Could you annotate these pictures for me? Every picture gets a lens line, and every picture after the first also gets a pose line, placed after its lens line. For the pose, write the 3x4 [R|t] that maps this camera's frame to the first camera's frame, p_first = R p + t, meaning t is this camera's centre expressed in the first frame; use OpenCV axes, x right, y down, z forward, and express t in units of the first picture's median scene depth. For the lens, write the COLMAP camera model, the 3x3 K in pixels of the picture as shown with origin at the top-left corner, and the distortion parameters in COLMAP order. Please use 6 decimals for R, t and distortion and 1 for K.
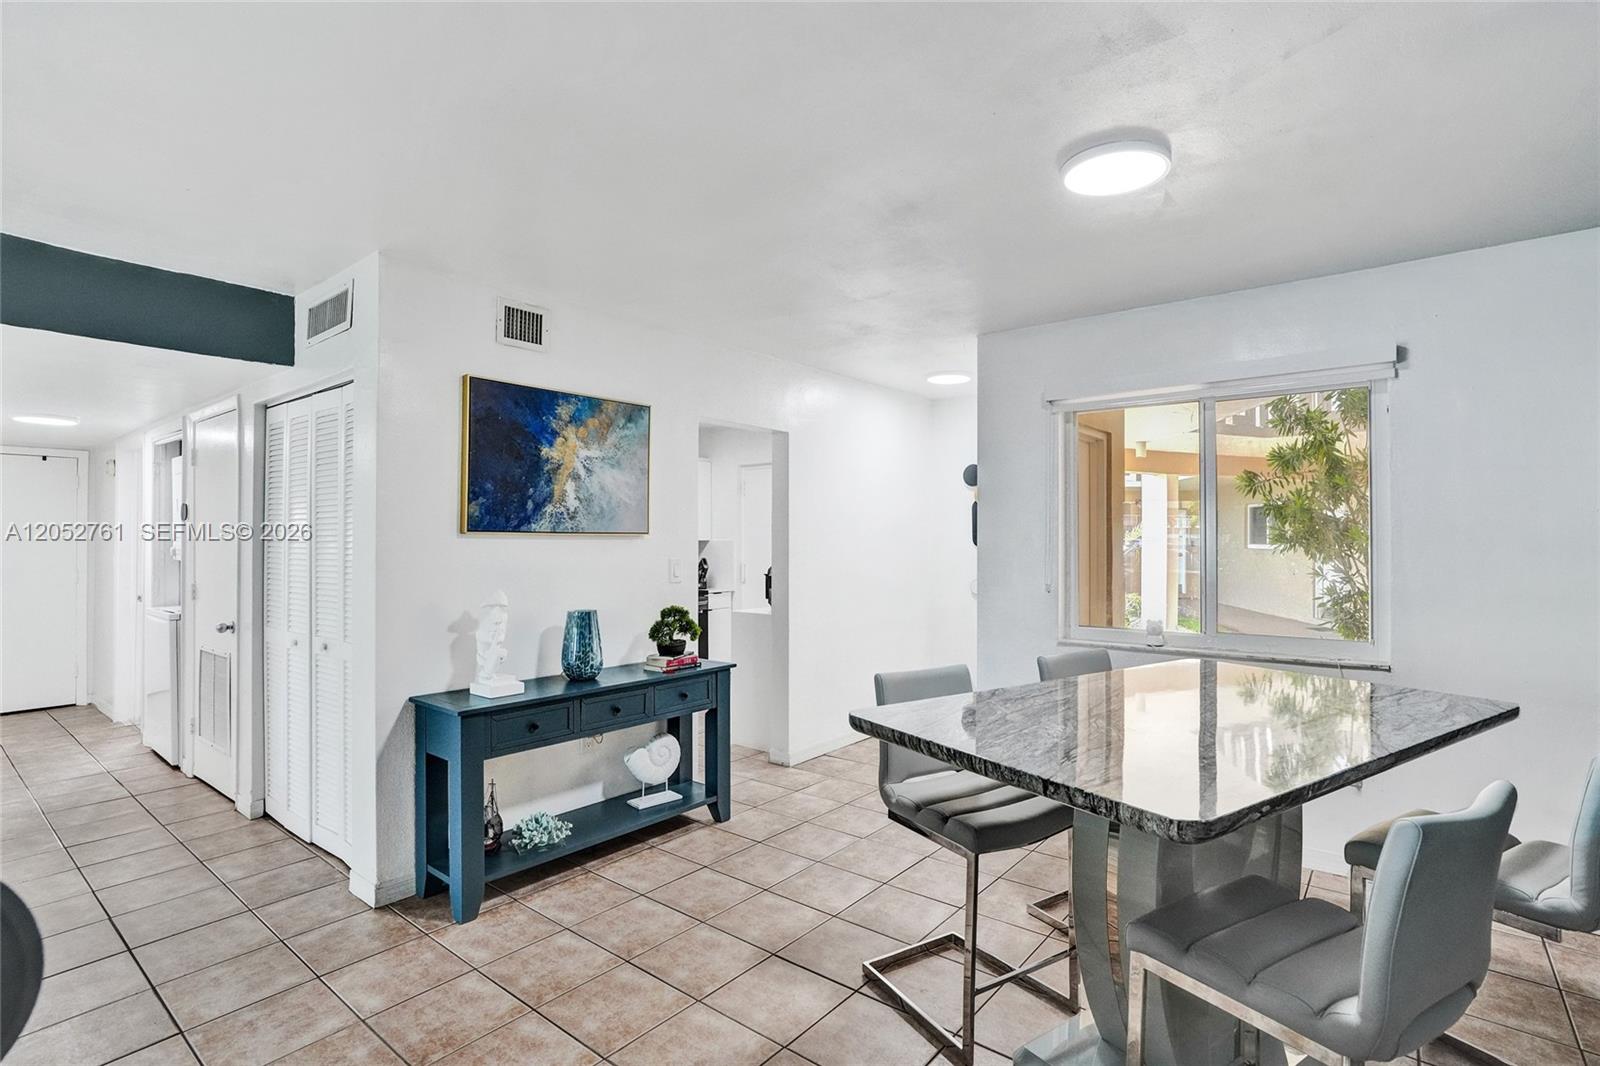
lens RADIAL K [[766.6, 0, 814.5], [0, 766.6, 531.2], [0, 0, 1]] dist [-0.049719, 0.024622]
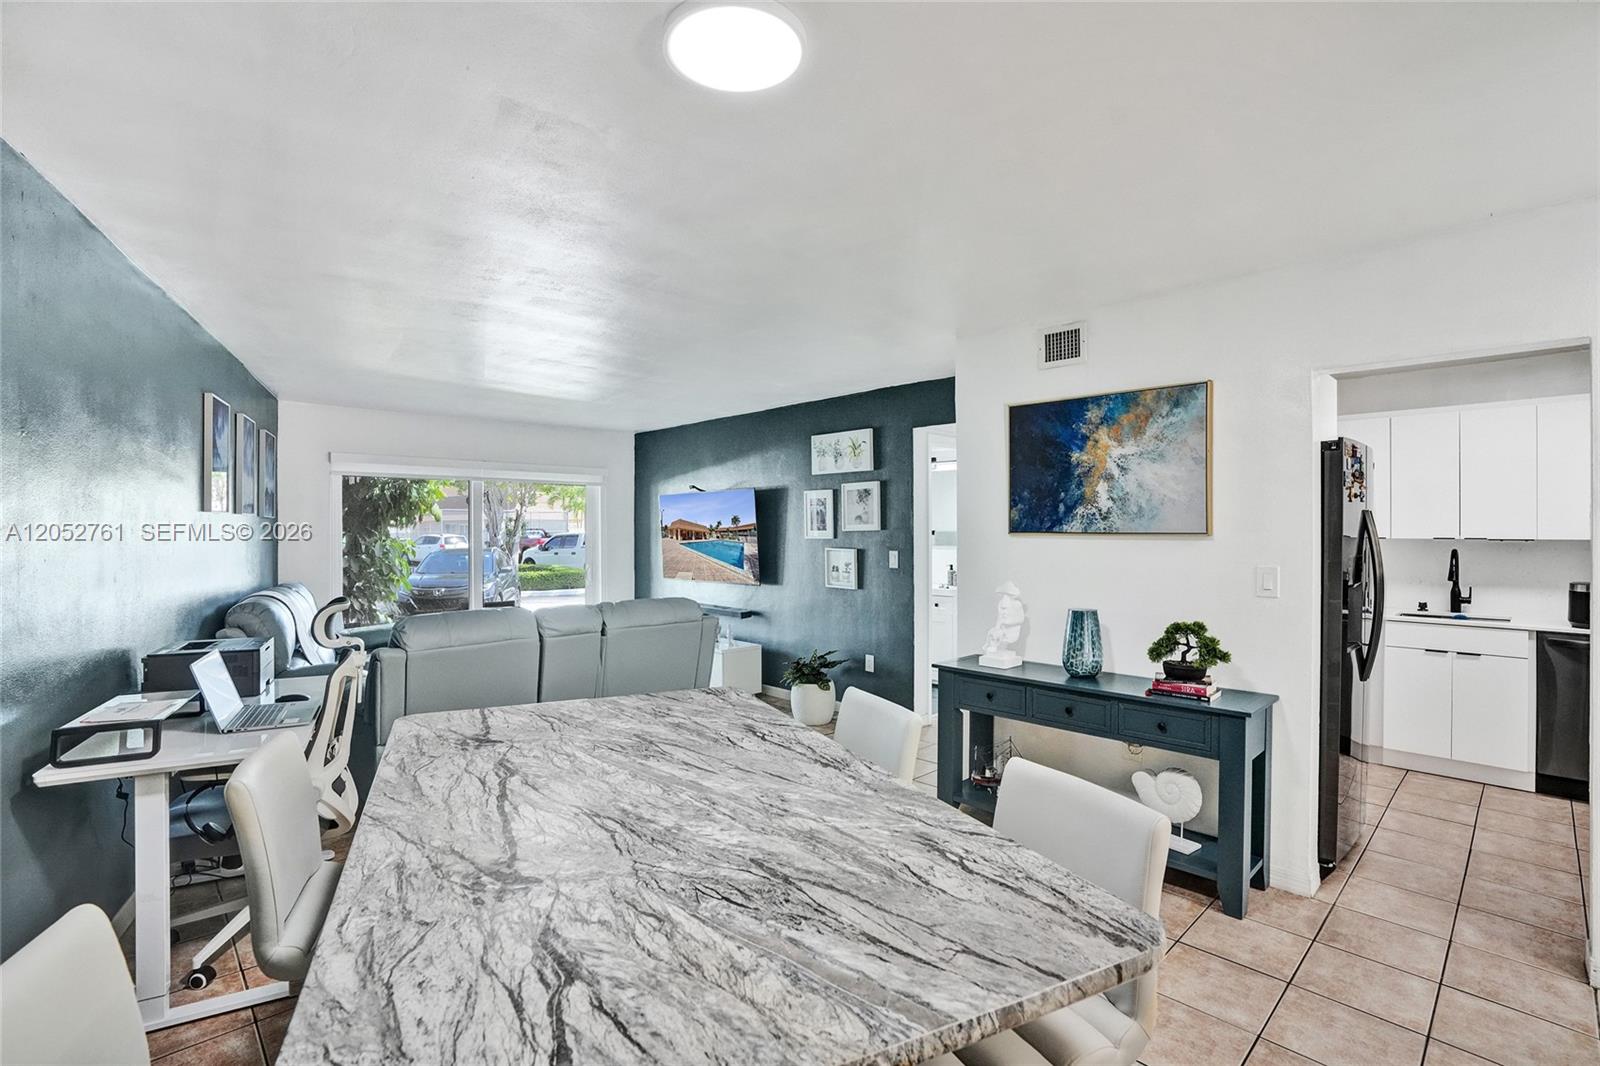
lens RADIAL K [[766.6, 0, 807.5], [0, 766.6, 523.0], [0, 0, 1]] dist [-0.049719, 0.024622]
pose [[-0.139487, -0.000572, -0.990224, 0.773696], [0.018889, 0.999816, -0.003238, -0.016247], [0.990044, -0.019156, -0.139450, 0.794464]]
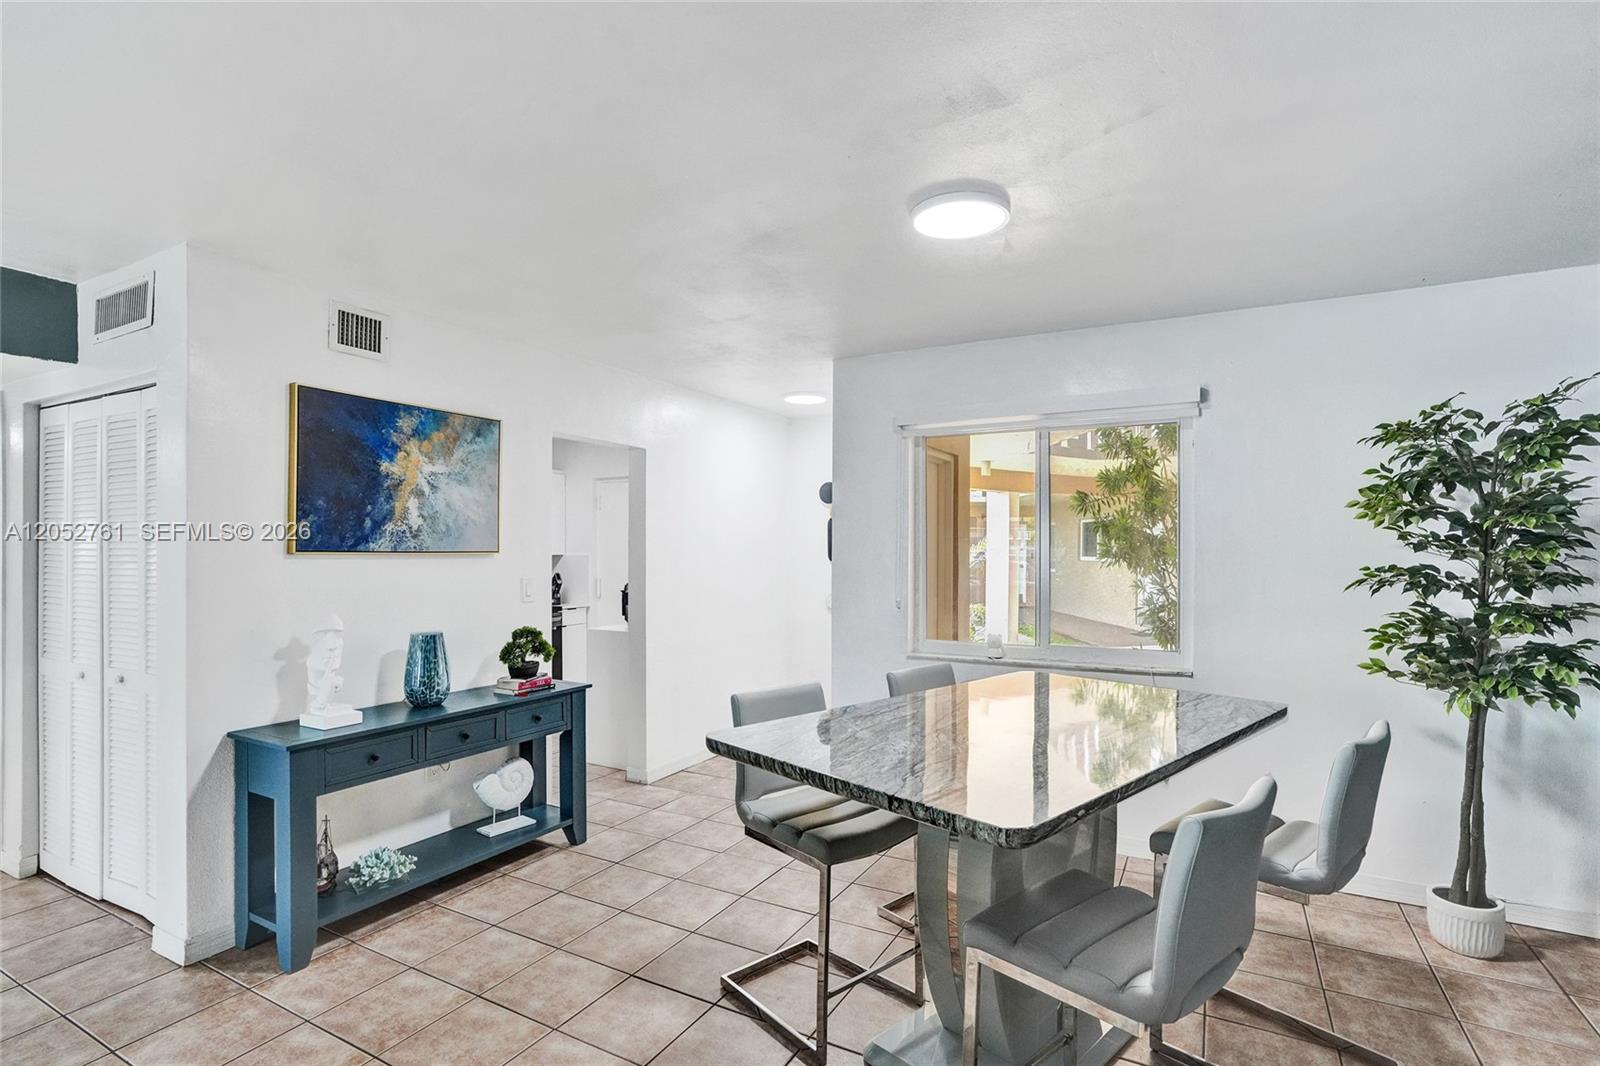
lens RADIAL K [[766.6, 0, 807.1], [0, 766.6, 548.6], [0, 0, 1]] dist [-0.049719, 0.024622]
pose [[0.984973, 0.001585, 0.172703, 0.000936], [-0.003596, 0.999929, 0.011332, -0.015627], [-0.172672, -0.011782, 0.984909, -0.016726]]
